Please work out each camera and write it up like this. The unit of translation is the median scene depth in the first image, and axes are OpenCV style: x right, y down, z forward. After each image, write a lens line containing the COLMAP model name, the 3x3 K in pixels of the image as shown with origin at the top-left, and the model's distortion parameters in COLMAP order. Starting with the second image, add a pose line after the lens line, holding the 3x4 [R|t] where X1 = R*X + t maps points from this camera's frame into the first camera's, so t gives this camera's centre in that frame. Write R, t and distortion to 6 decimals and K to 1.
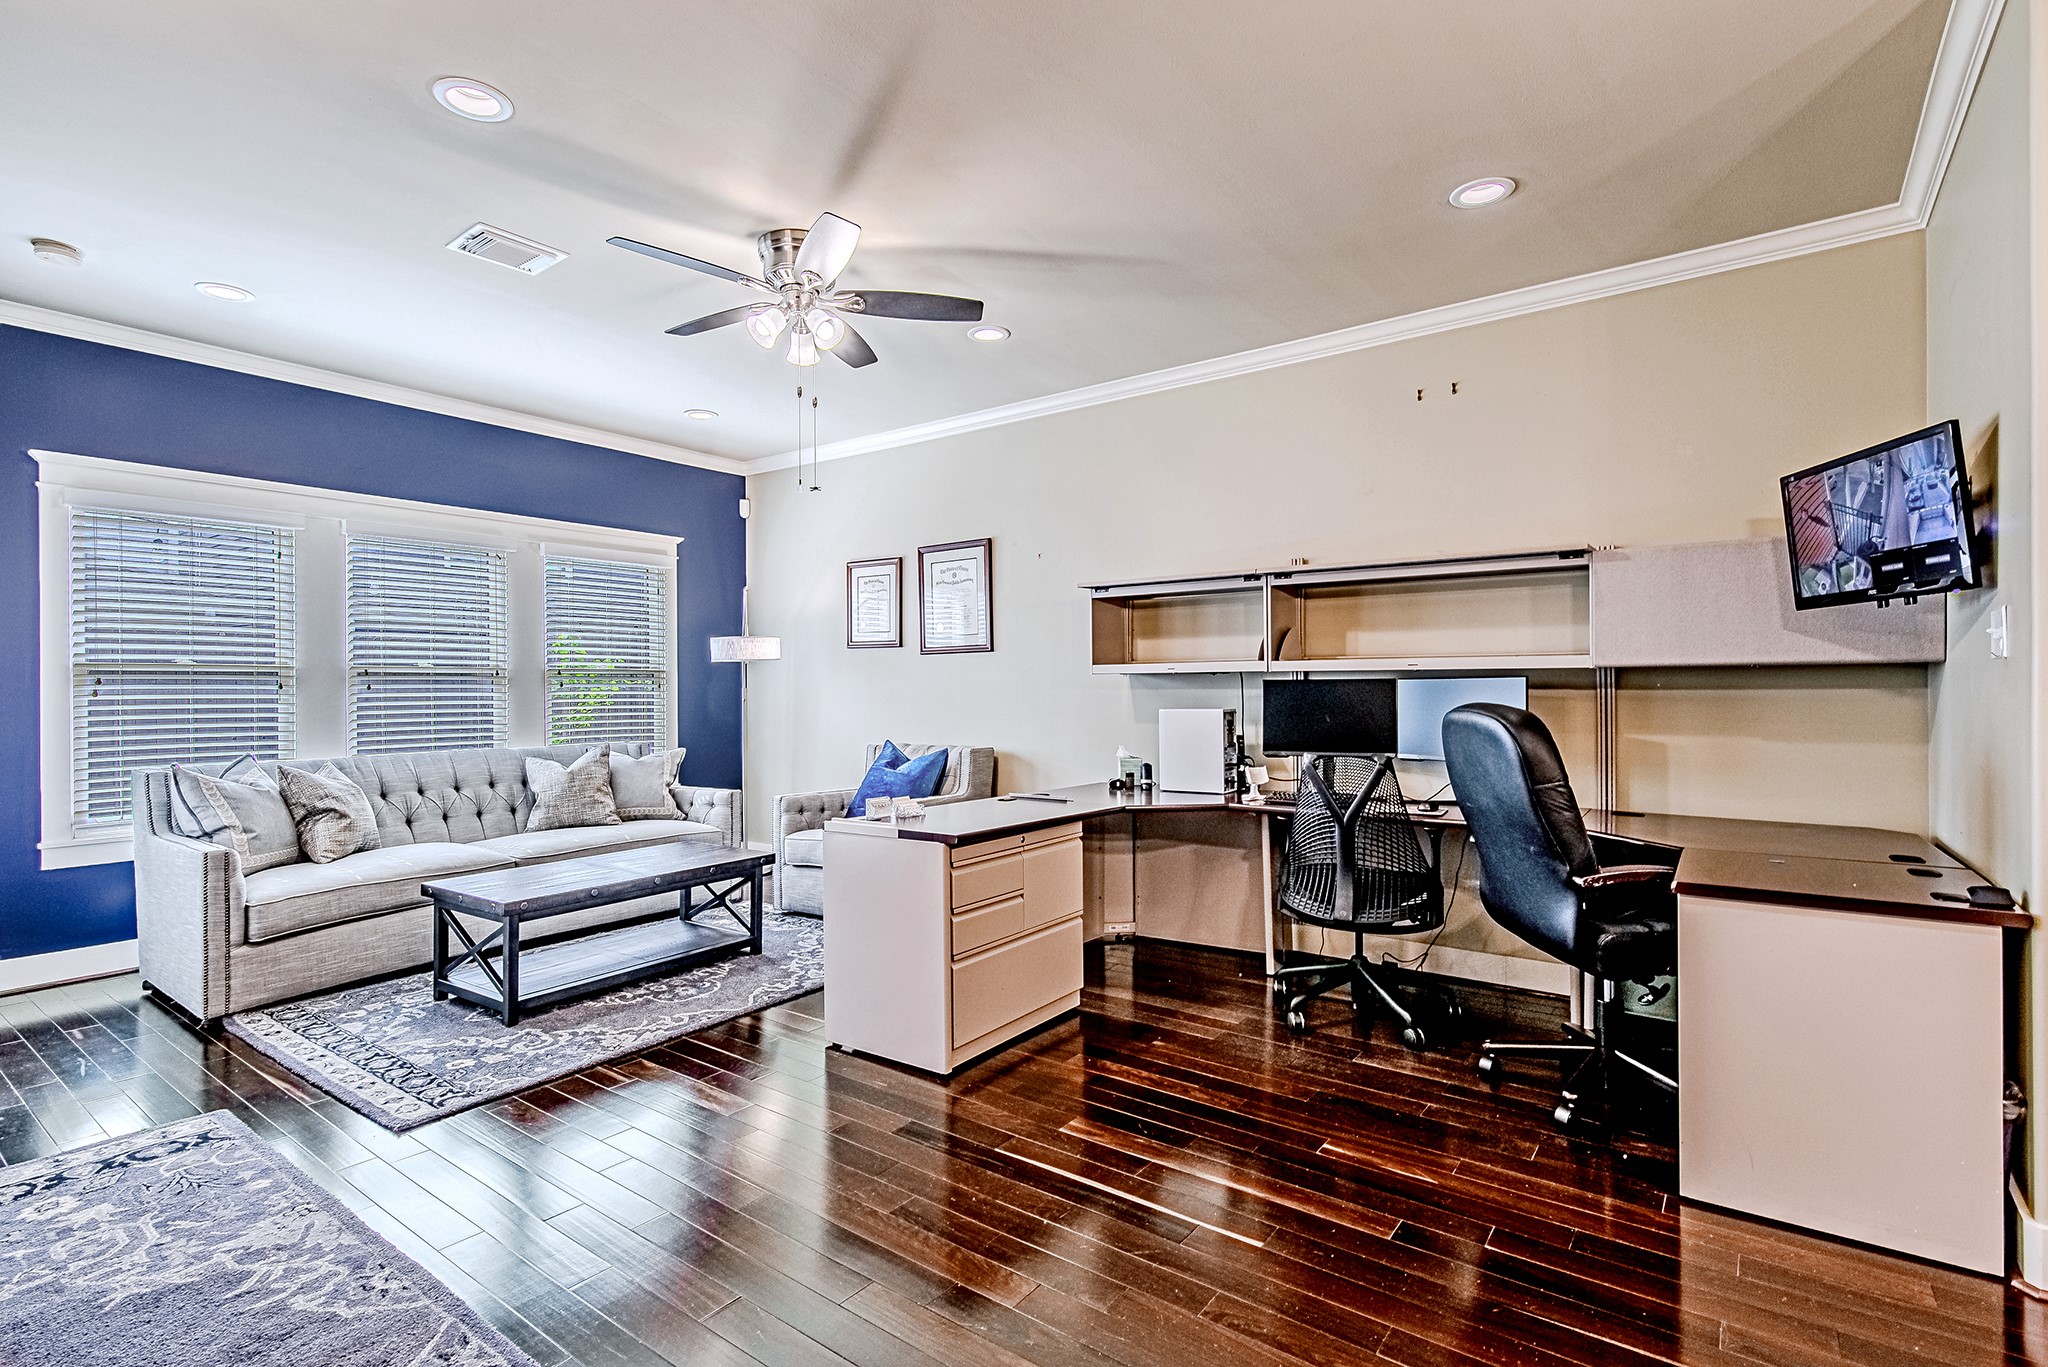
lens RADIAL K [[988.8, 0, 1024.3], [0, 988.8, 686.8], [0, 0, 1]] dist [0.003950, 0.000301]
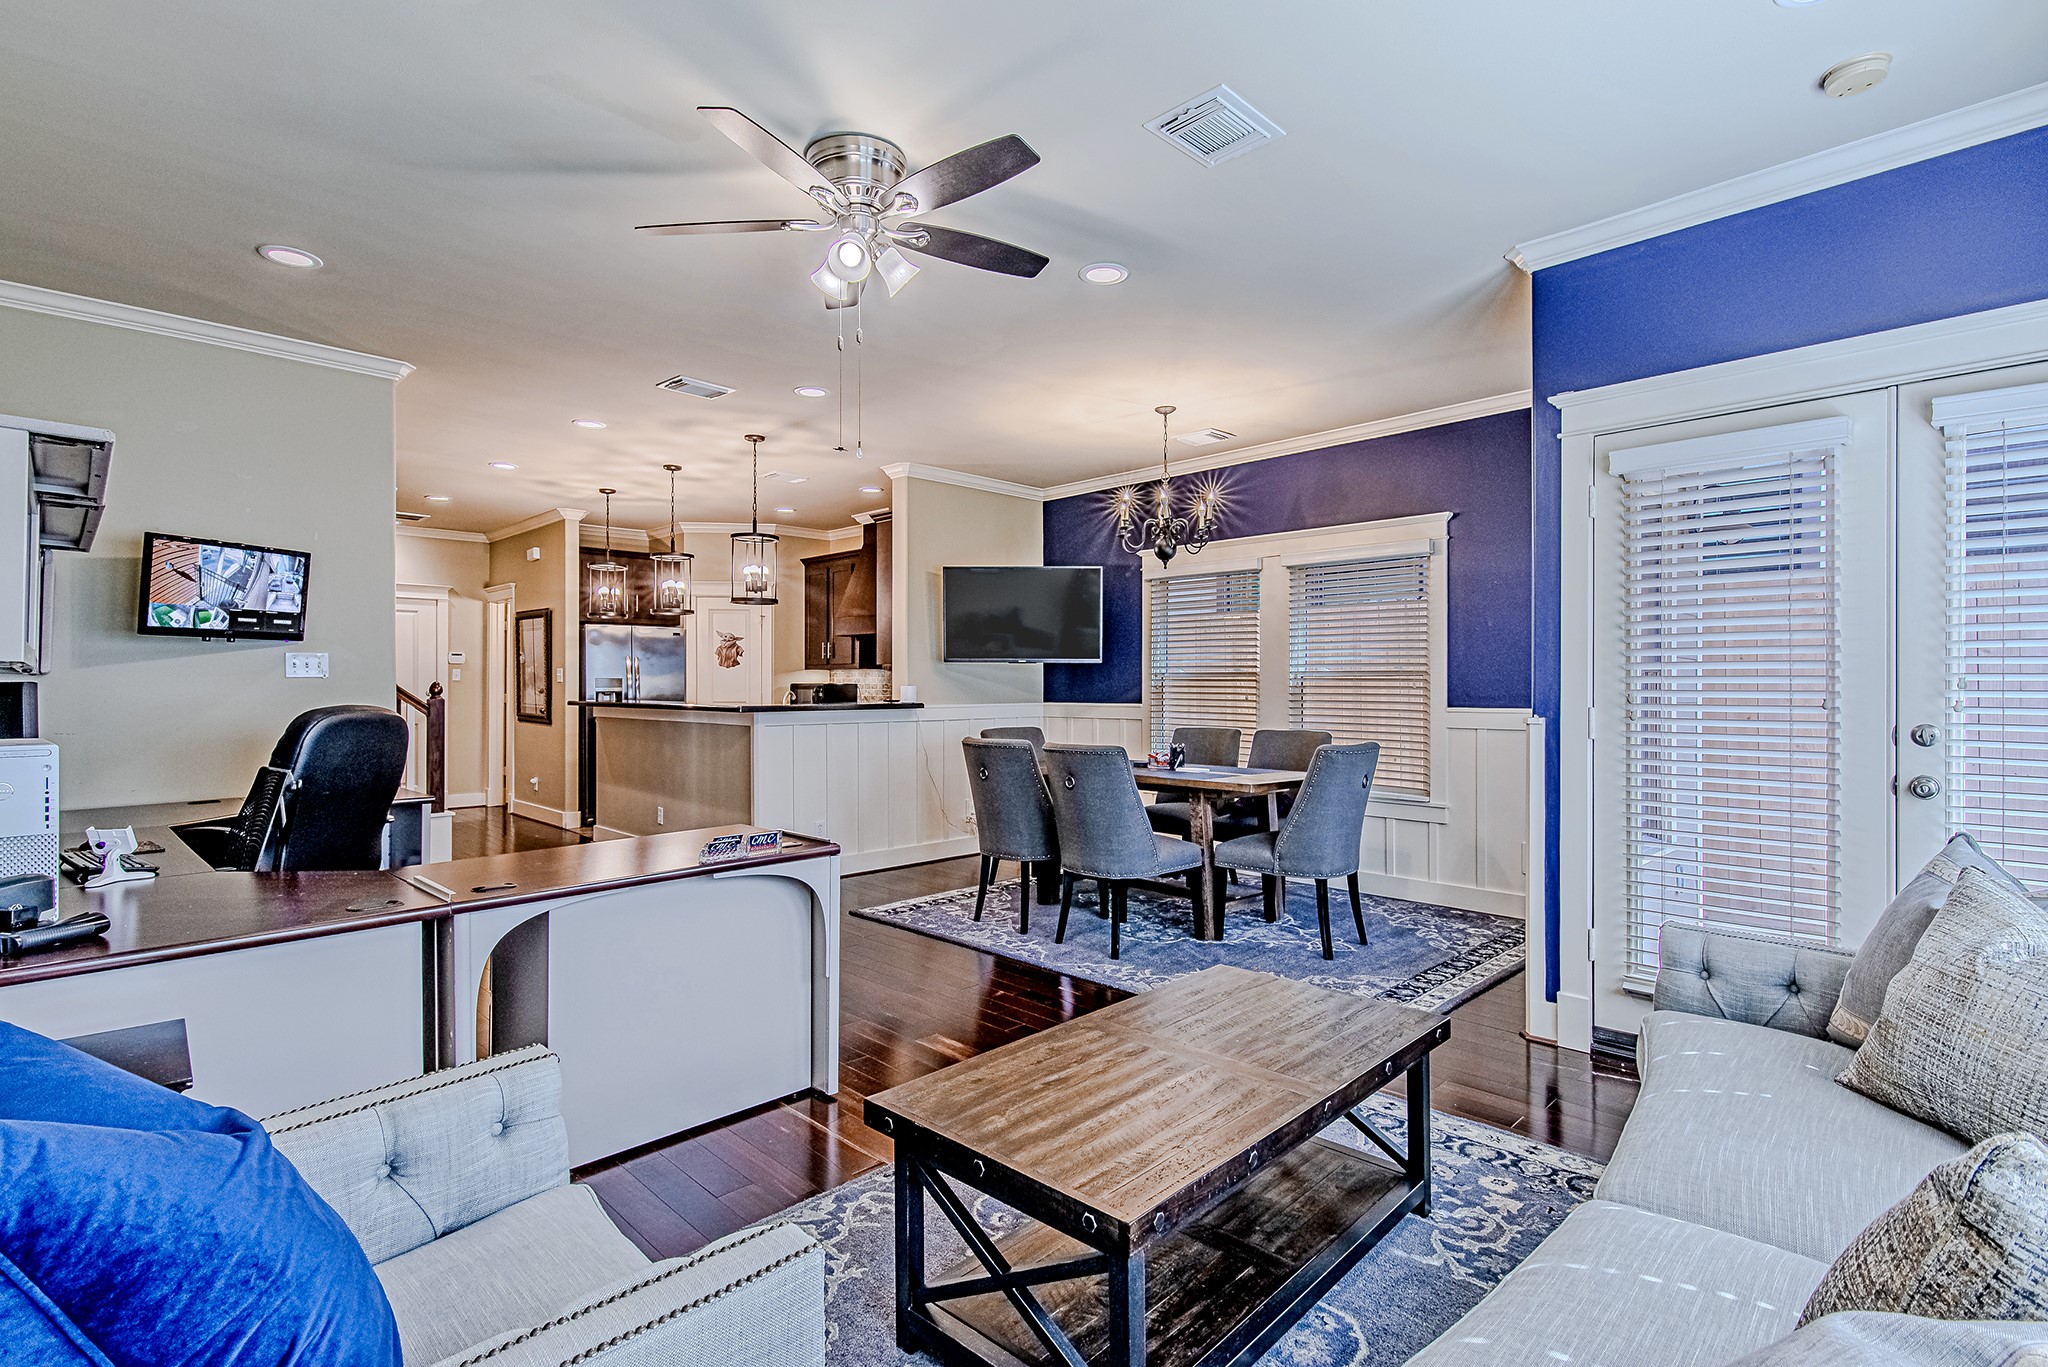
lens RADIAL K [[988.8, 0, 1011.4], [0, 988.8, 682.7], [0, 0, 1]] dist [0.003950, 0.000301]
pose [[-0.986591, 0.002567, 0.163191, -0.637600], [0.002542, 0.999997, -0.000365, -0.011695], [-0.163192, 0.000055, -0.986594, 2.365058]]
